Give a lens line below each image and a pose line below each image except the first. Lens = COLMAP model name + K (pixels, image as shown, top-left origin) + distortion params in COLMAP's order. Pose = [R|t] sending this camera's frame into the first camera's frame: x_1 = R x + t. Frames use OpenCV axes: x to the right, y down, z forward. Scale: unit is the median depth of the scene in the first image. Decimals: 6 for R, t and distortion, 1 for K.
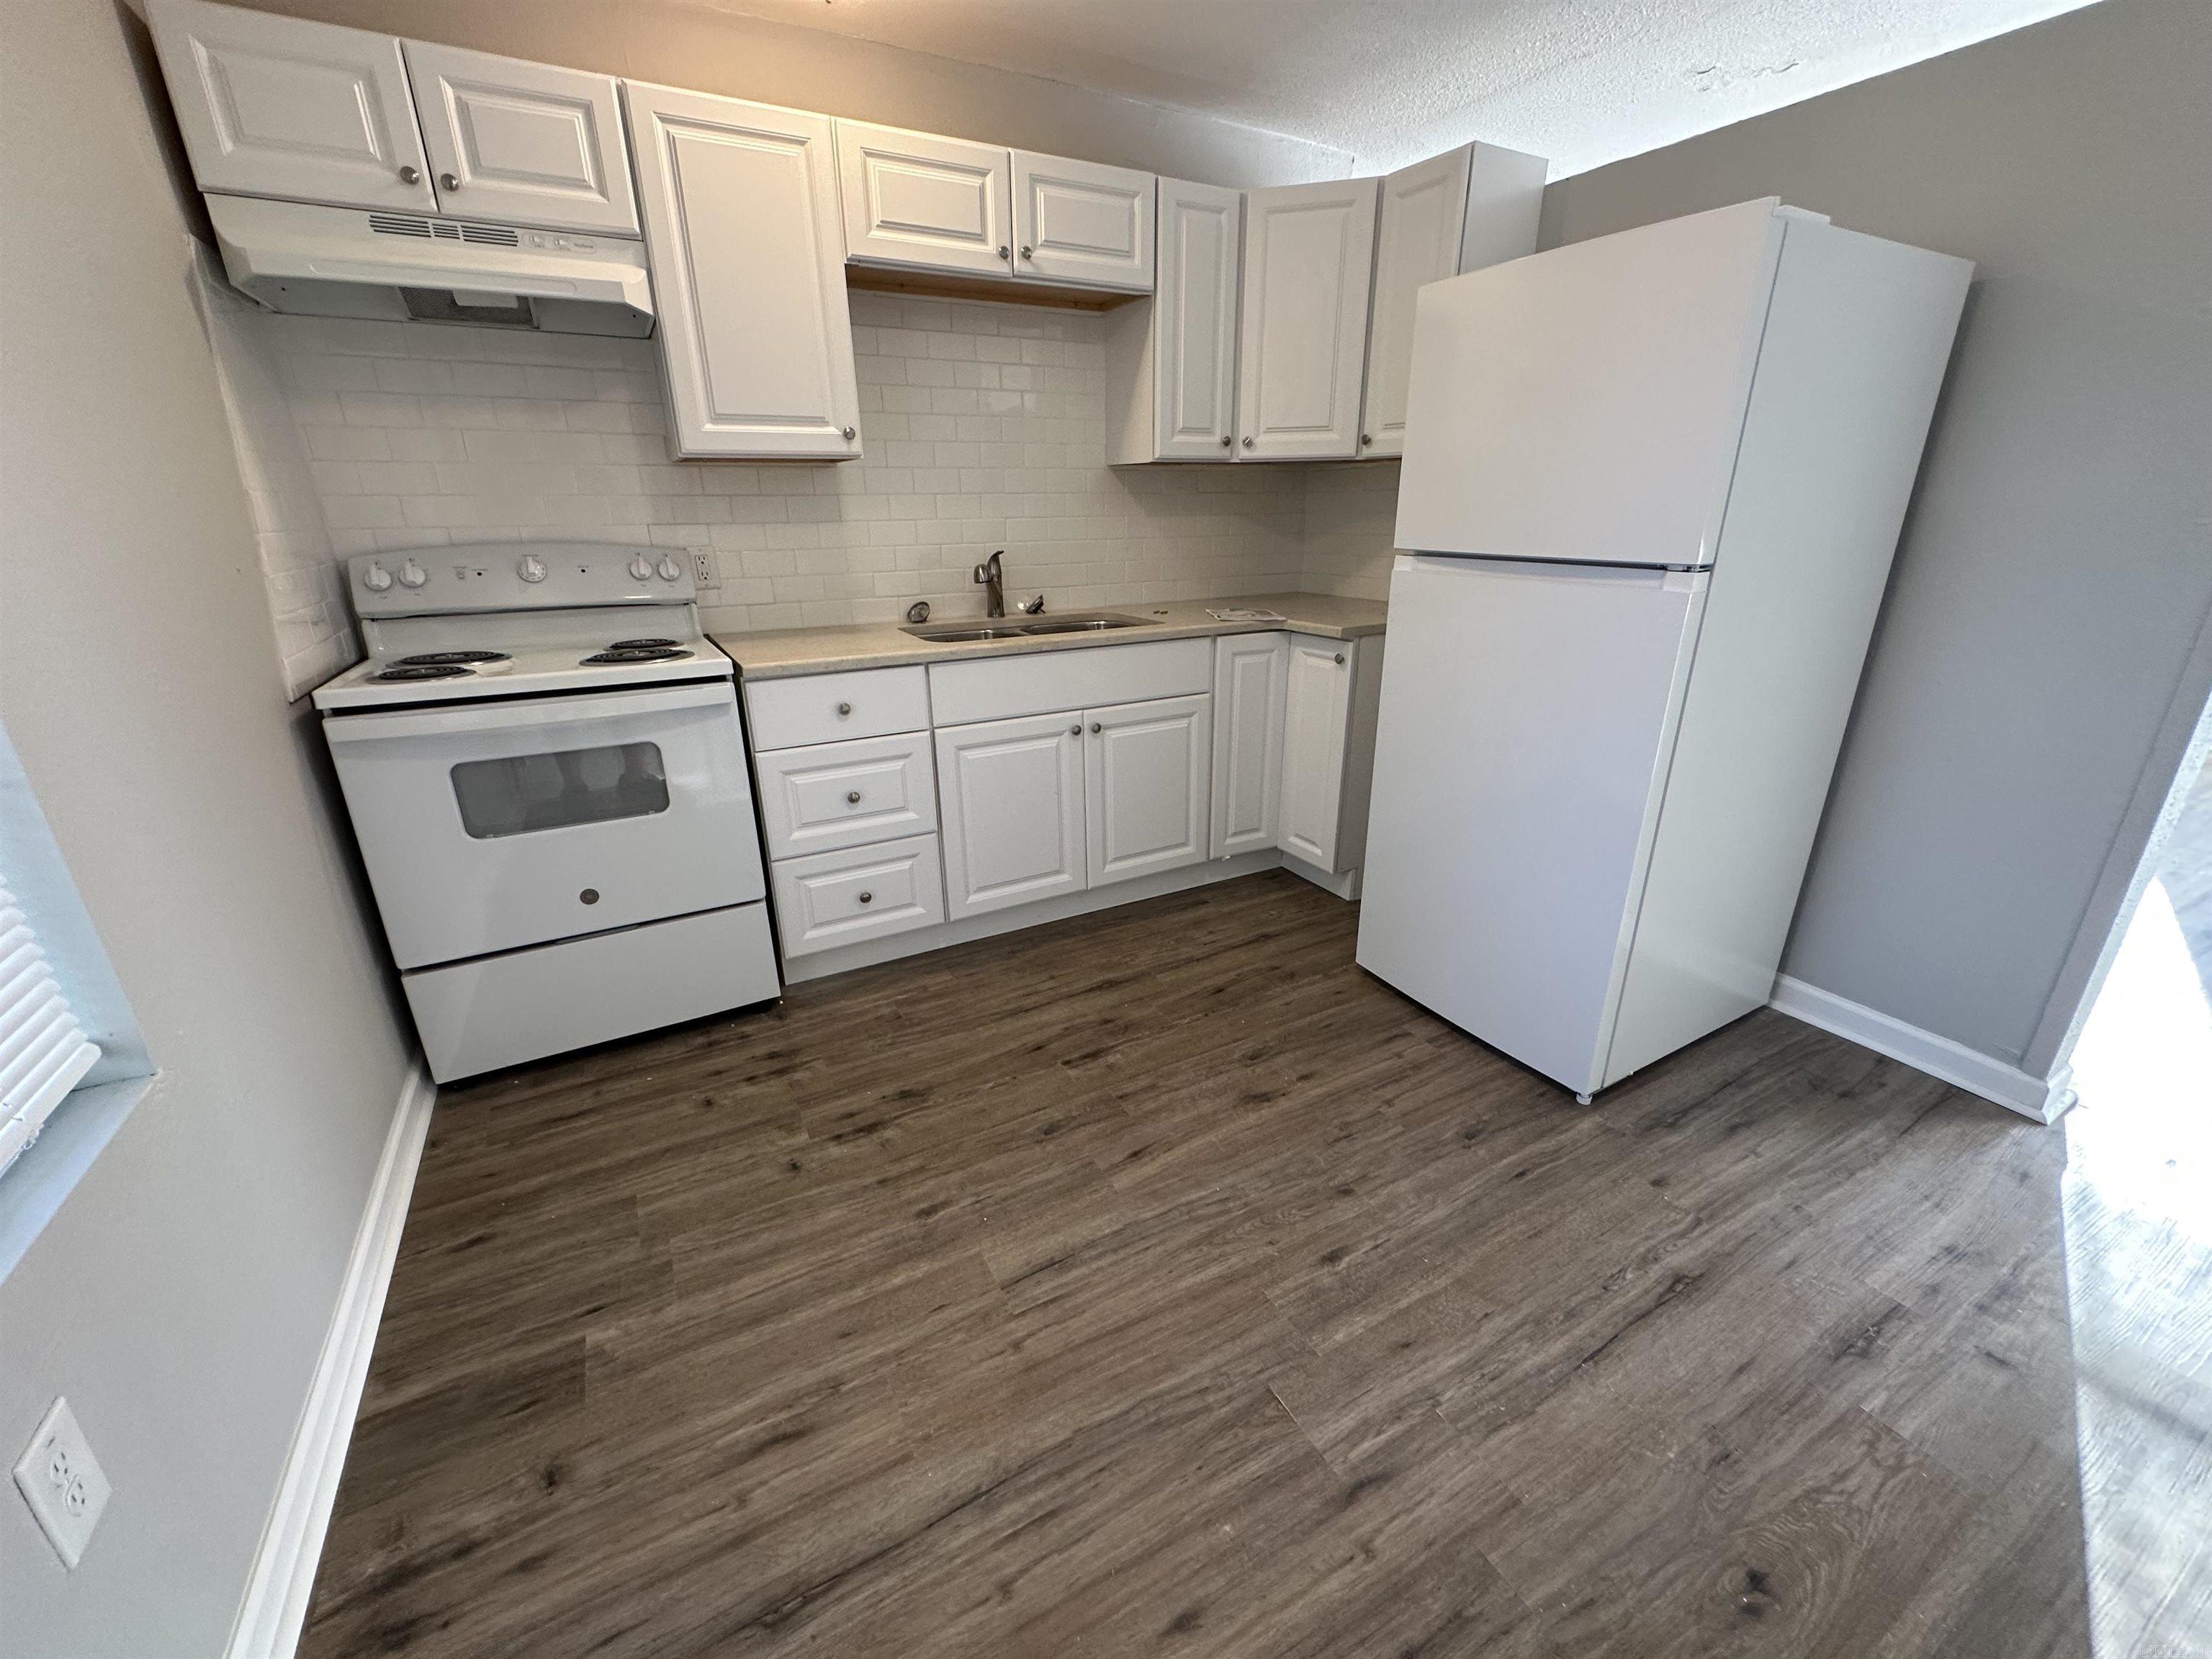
lens RADIAL K [[879.6, 0, 1106.0], [0, 879.6, 829.5], [0, 0, 1]] dist [-0.003037, -0.000022]
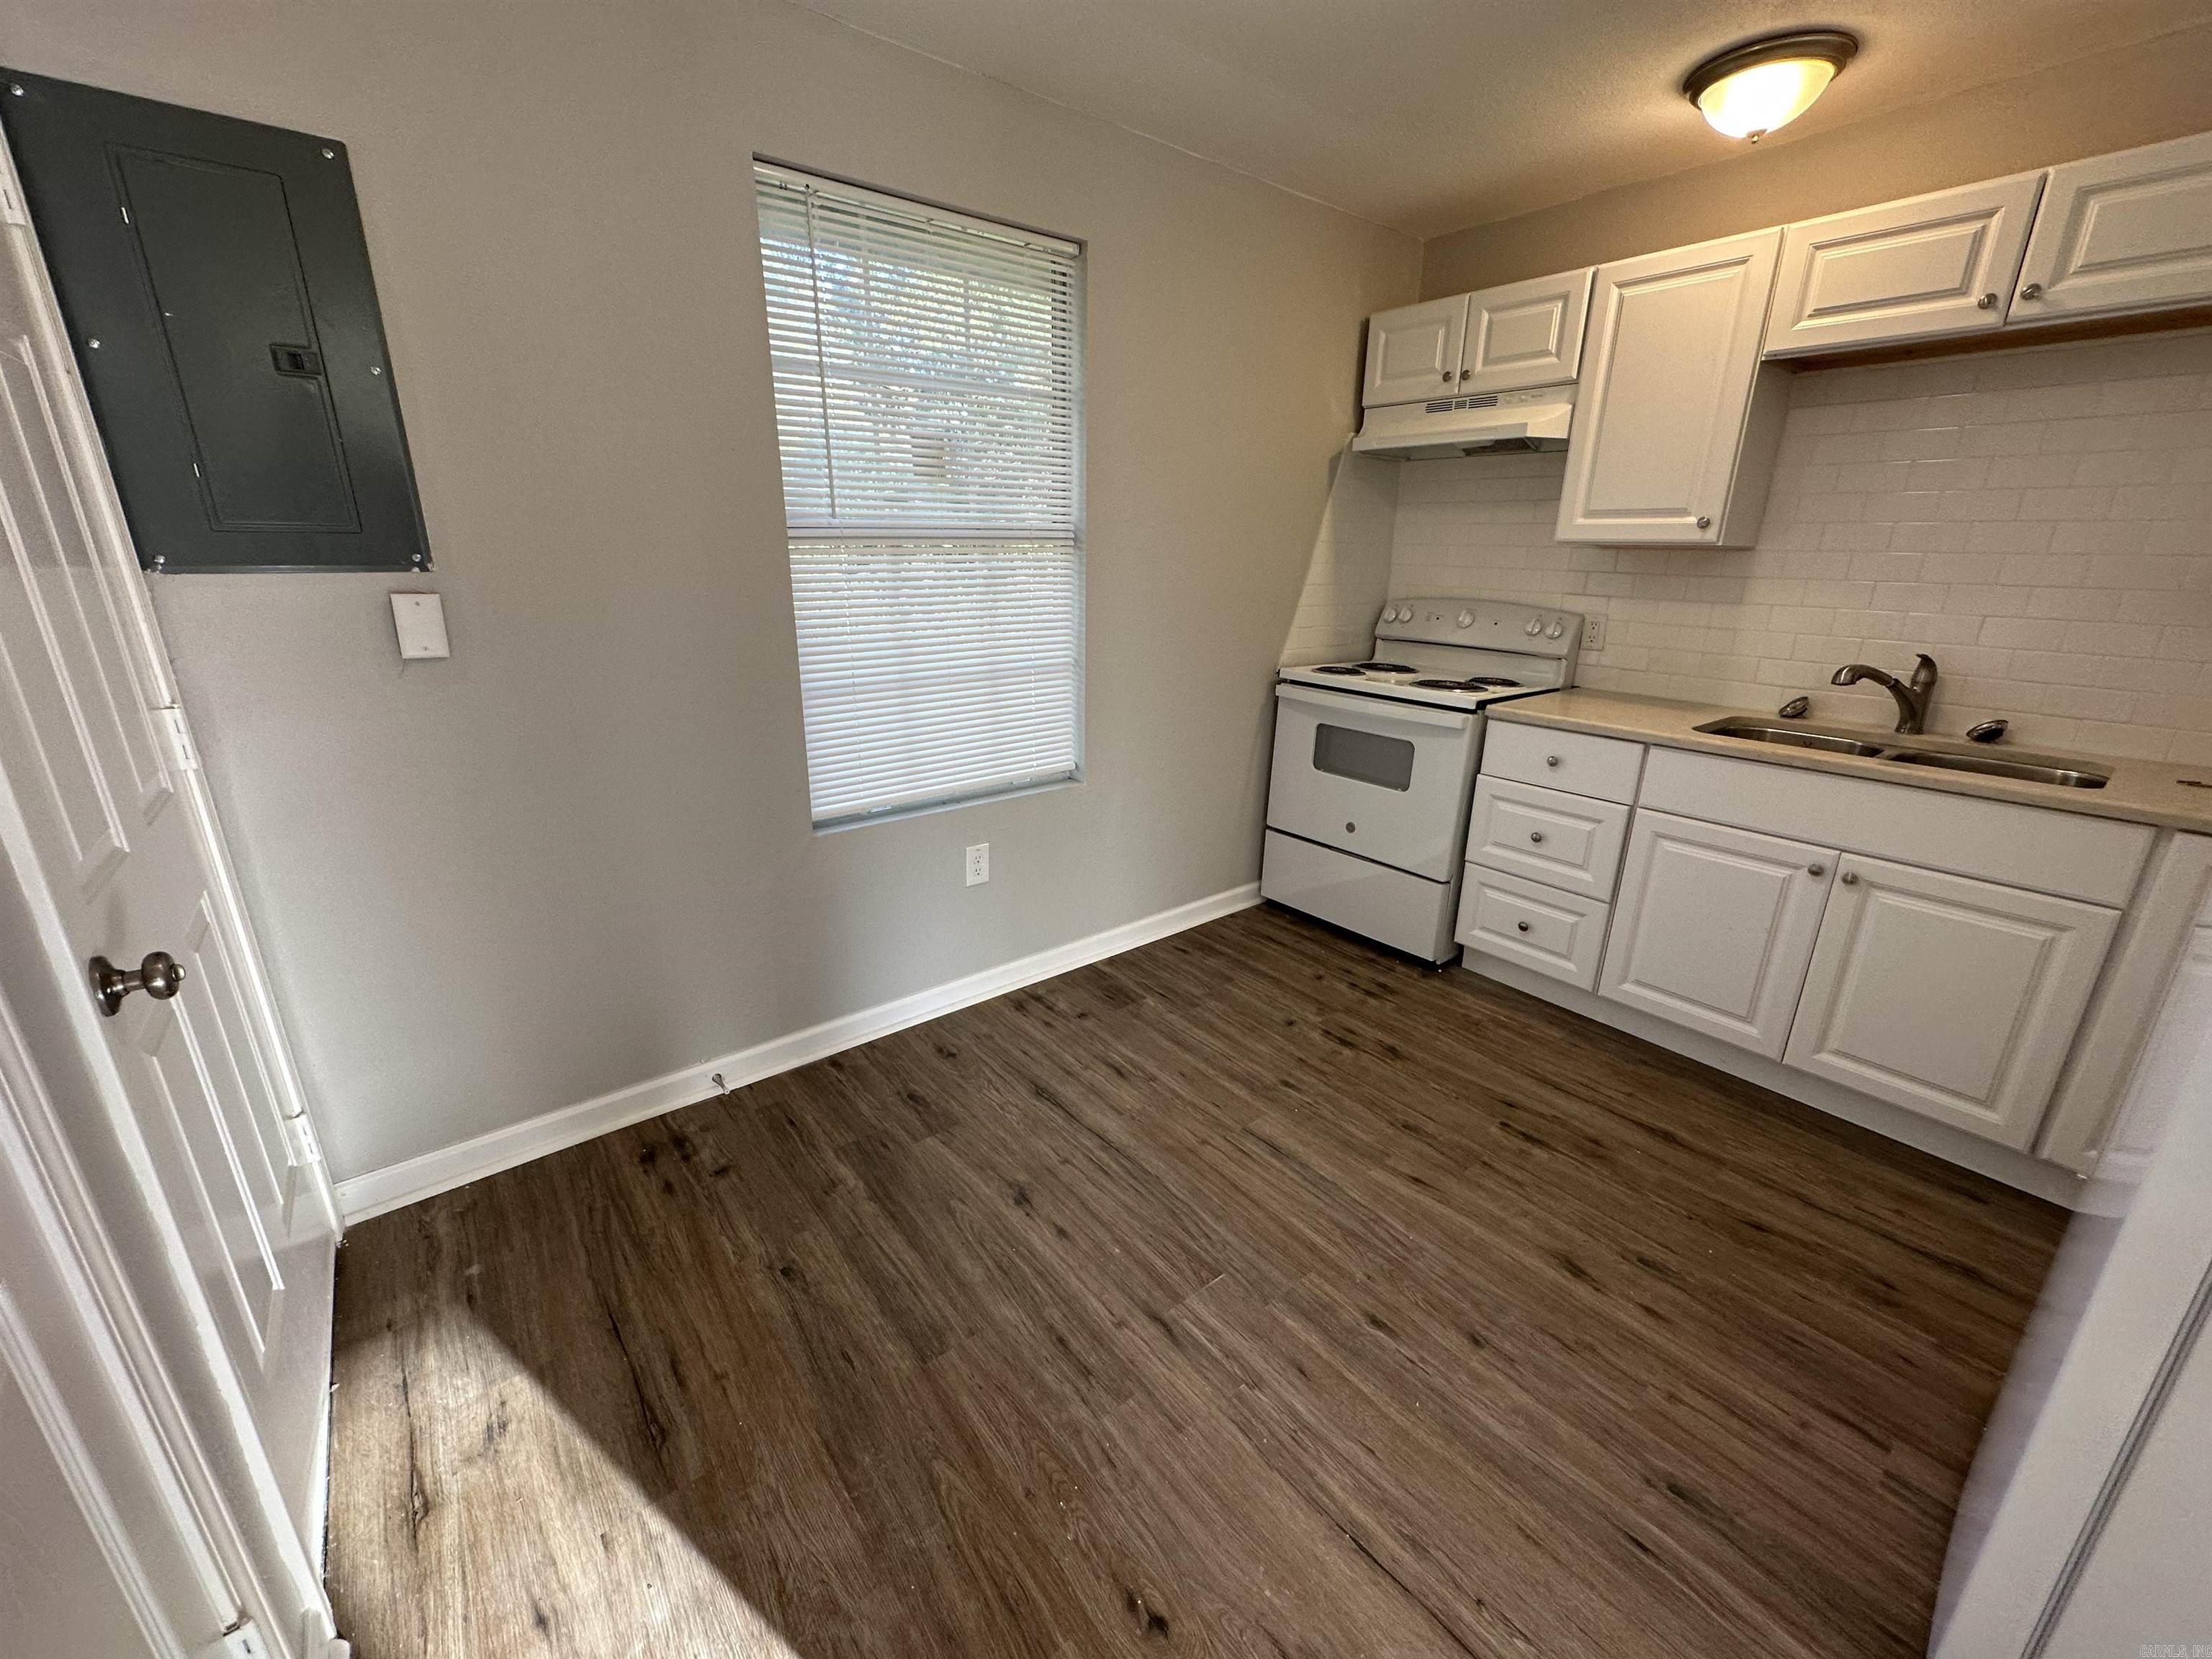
lens RADIAL K [[879.6, 0, 1106.0], [0, 879.6, 829.5], [0, 0, 1]] dist [-0.003037, -0.000022]
pose [[0.173974, 0.316332, -0.932559, 0.731189], [-0.356320, 0.903055, 0.239850, -0.129776], [0.918025, 0.290562, 0.269824, 0.189430]]
